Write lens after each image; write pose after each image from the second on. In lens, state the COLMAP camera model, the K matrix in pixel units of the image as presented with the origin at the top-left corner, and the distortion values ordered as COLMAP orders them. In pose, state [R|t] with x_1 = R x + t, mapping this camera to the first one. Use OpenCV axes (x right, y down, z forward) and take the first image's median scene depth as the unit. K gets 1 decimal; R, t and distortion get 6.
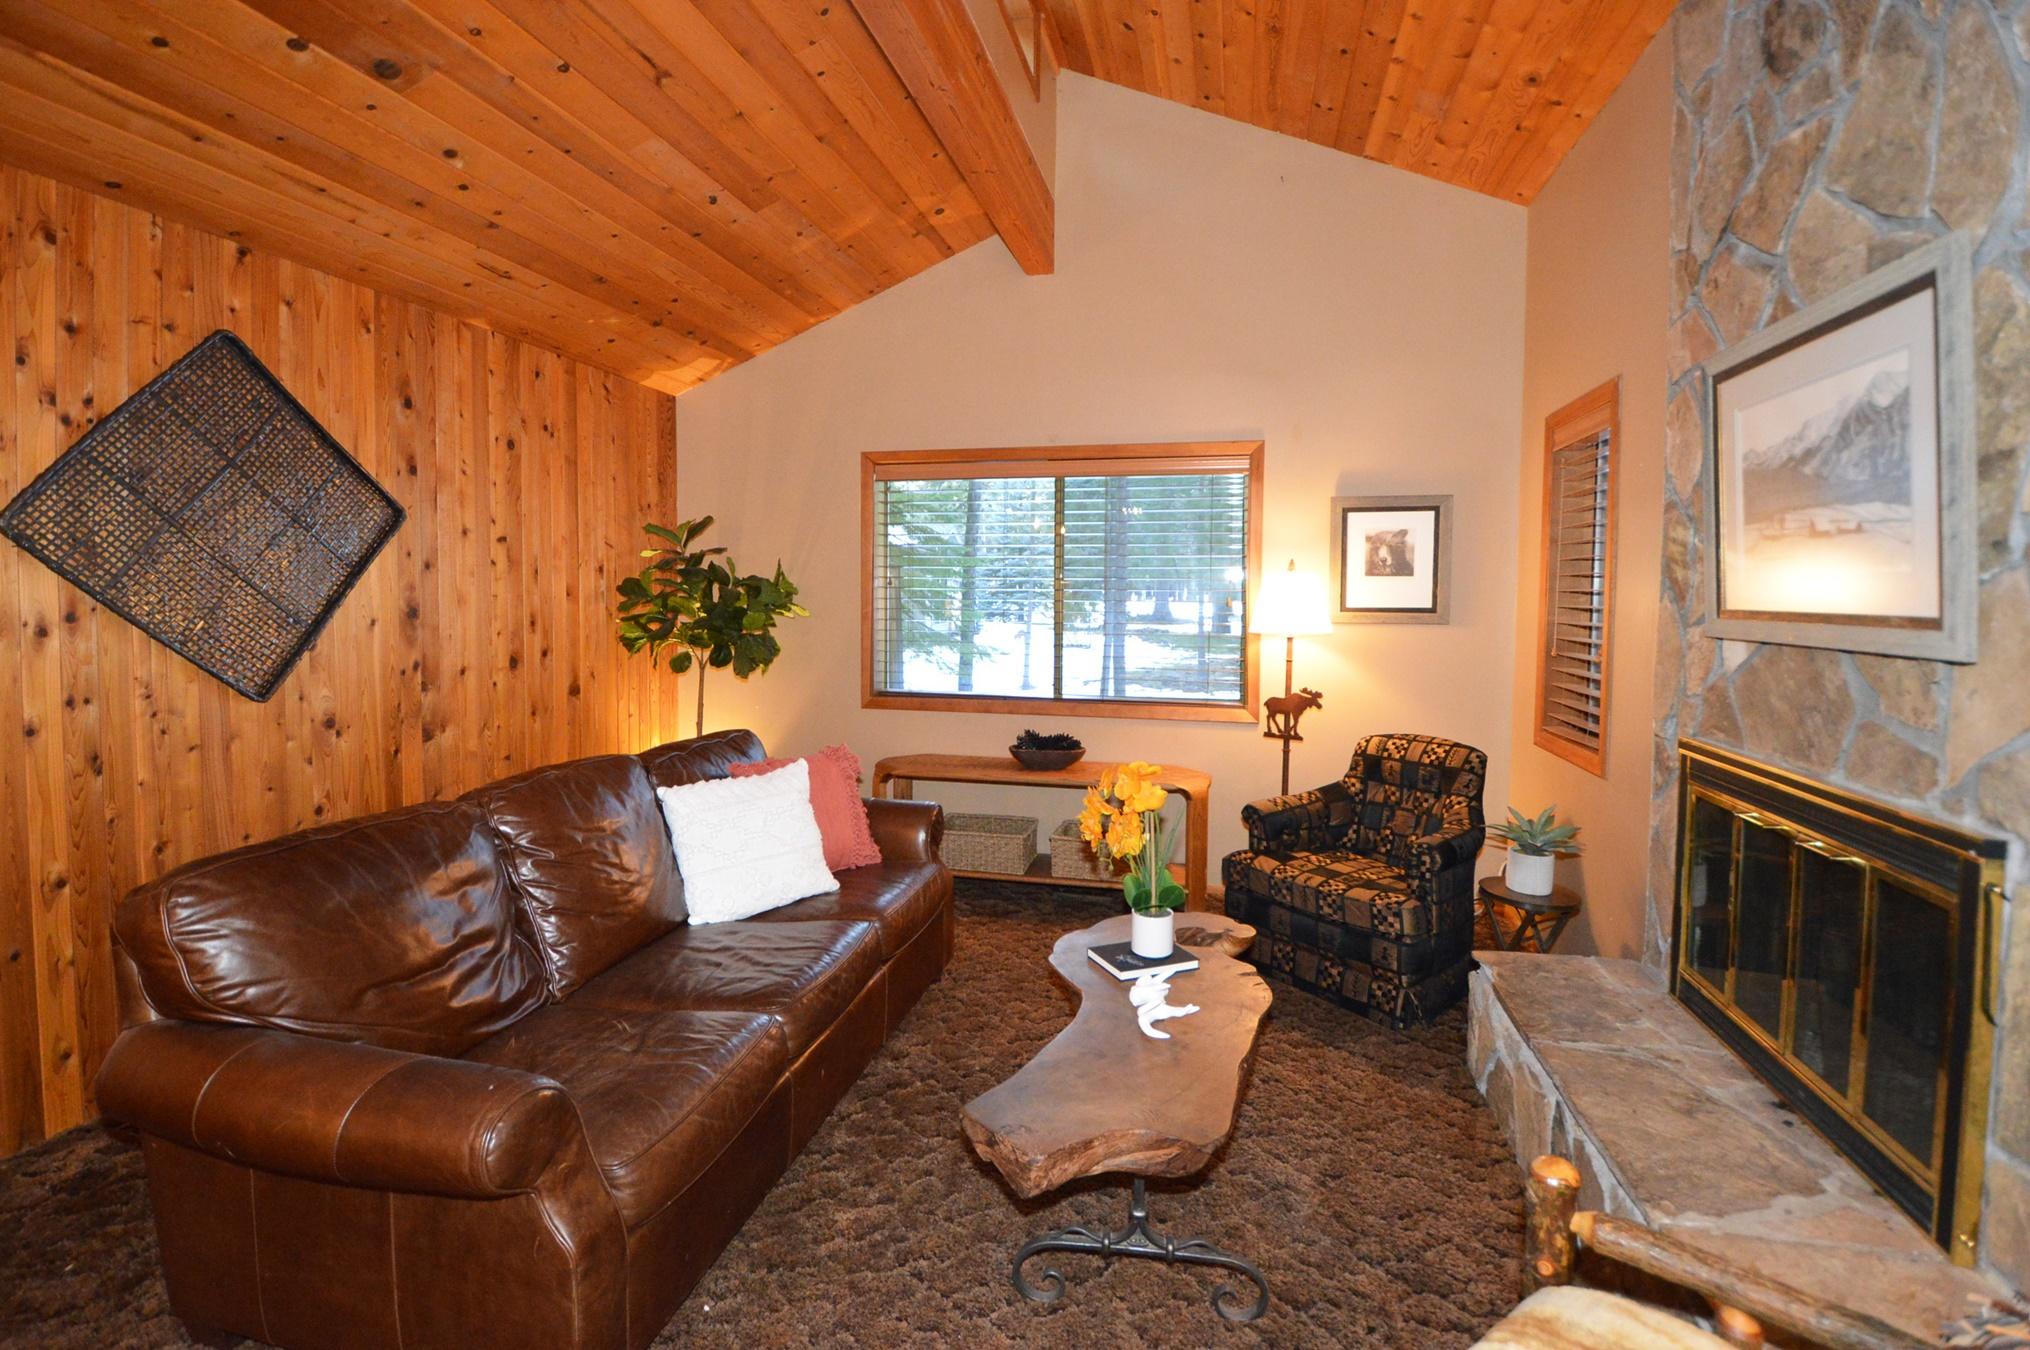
lens RADIAL K [[884.9, 0, 1065.5], [0, 884.9, 641.3], [0, 0, 1]] dist [0.015000, -0.024246]
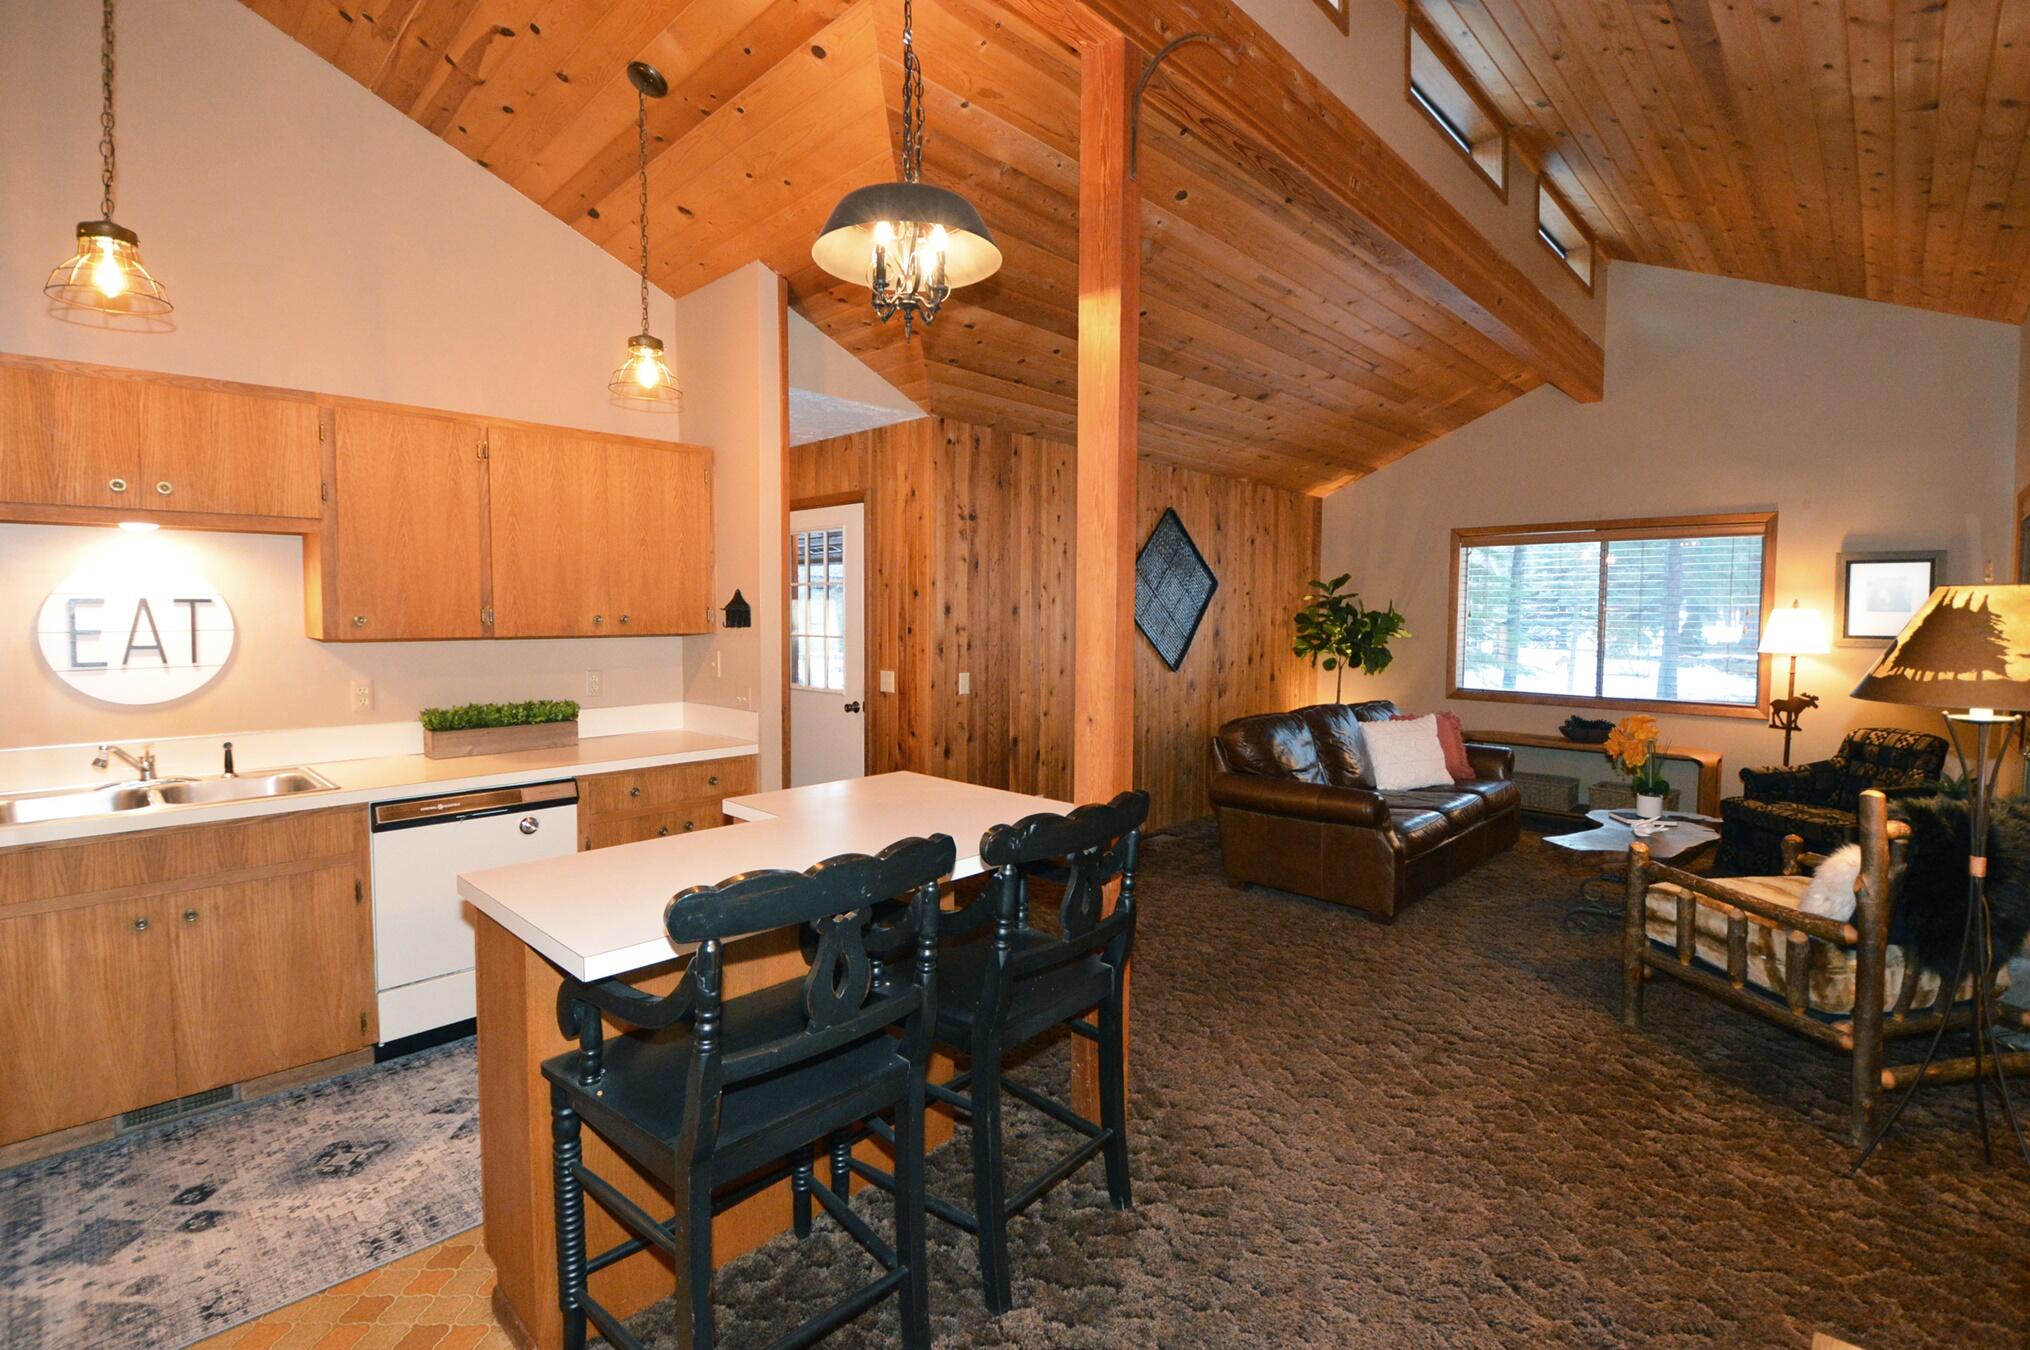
lens RADIAL K [[913.5, 0, 1053.9], [0, 913.5, 641.5], [0, 0, 1]] dist [0.003830, -0.013241]
pose [[0.848216, 0.014631, -0.529449, 0.029745], [-0.028455, 0.999434, -0.017968, 0.030866], [0.528886, 0.030306, 0.848152, -0.817011]]
